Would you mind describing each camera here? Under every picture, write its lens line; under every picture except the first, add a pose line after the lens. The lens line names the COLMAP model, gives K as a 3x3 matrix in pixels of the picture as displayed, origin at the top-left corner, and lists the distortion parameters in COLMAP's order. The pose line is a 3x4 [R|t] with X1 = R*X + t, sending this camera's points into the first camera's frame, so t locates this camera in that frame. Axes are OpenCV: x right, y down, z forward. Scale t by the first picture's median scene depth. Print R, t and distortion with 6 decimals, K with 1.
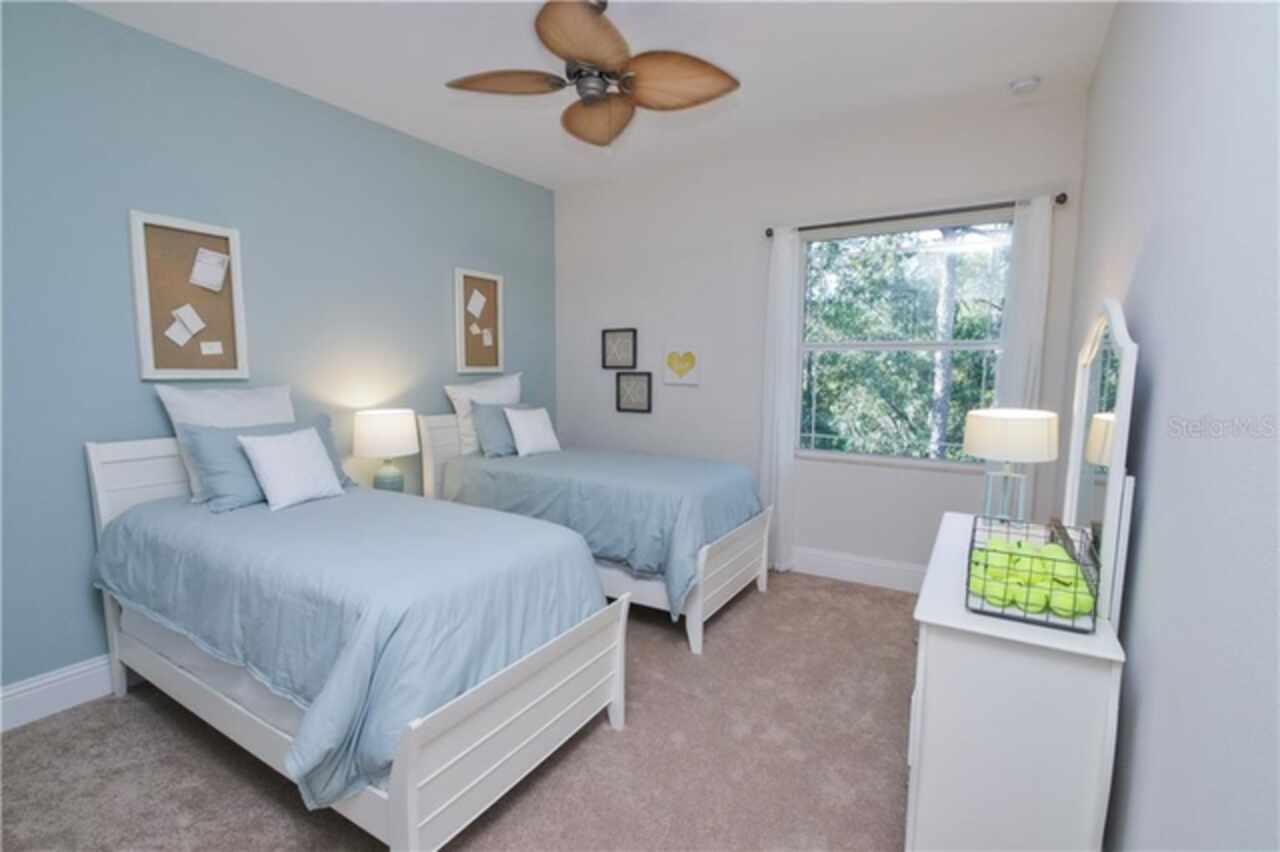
lens RADIAL K [[587.9, 0, 635.7], [0, 587.9, 431.8], [0, 0, 1]] dist [-0.005048, -0.000527]
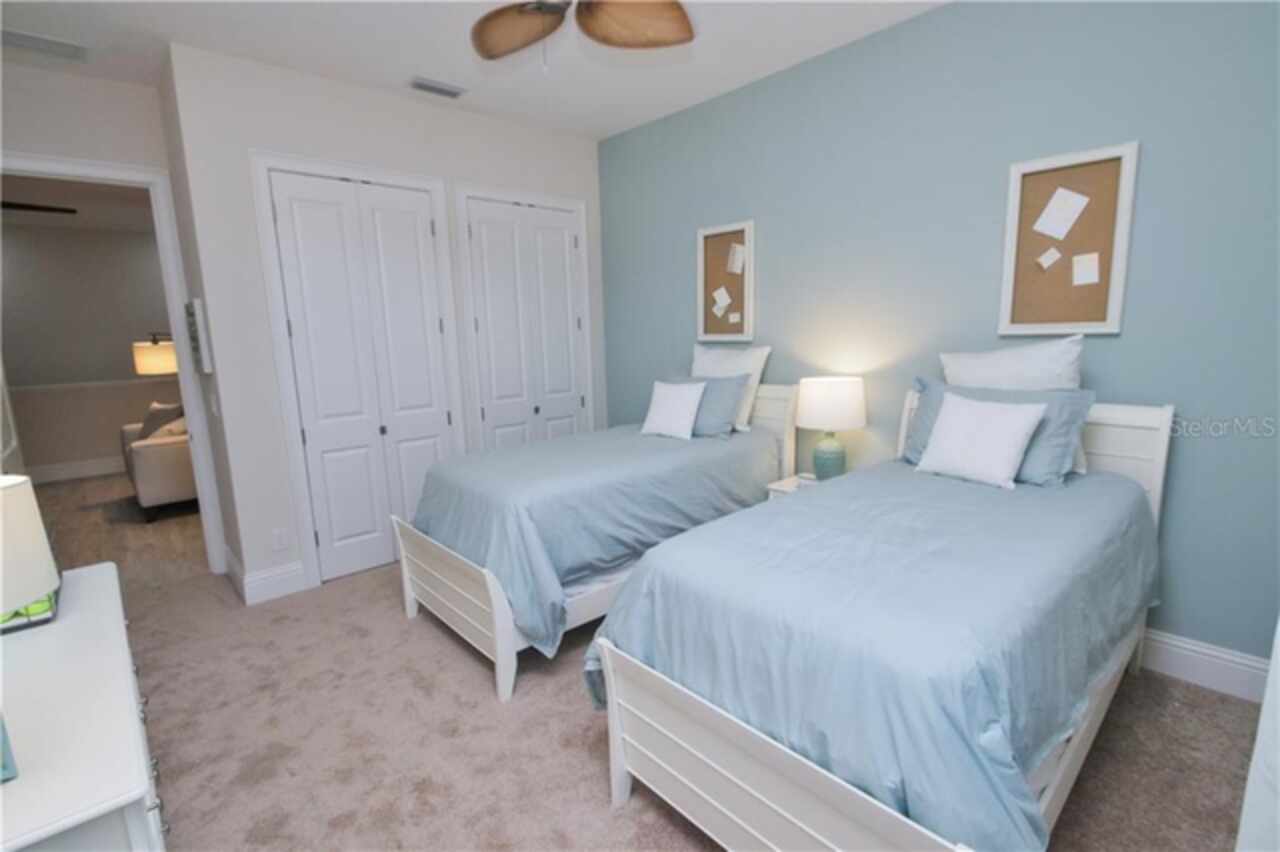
lens RADIAL K [[587.9, 0, 634.6], [0, 587.9, 427.6], [0, 0, 1]] dist [-0.005048, -0.000527]
pose [[-0.284391, 0.163973, -0.944582, 0.600305], [-0.071643, 0.978875, 0.191496, -0.129083], [0.956028, 0.122133, -0.266636, 1.092711]]
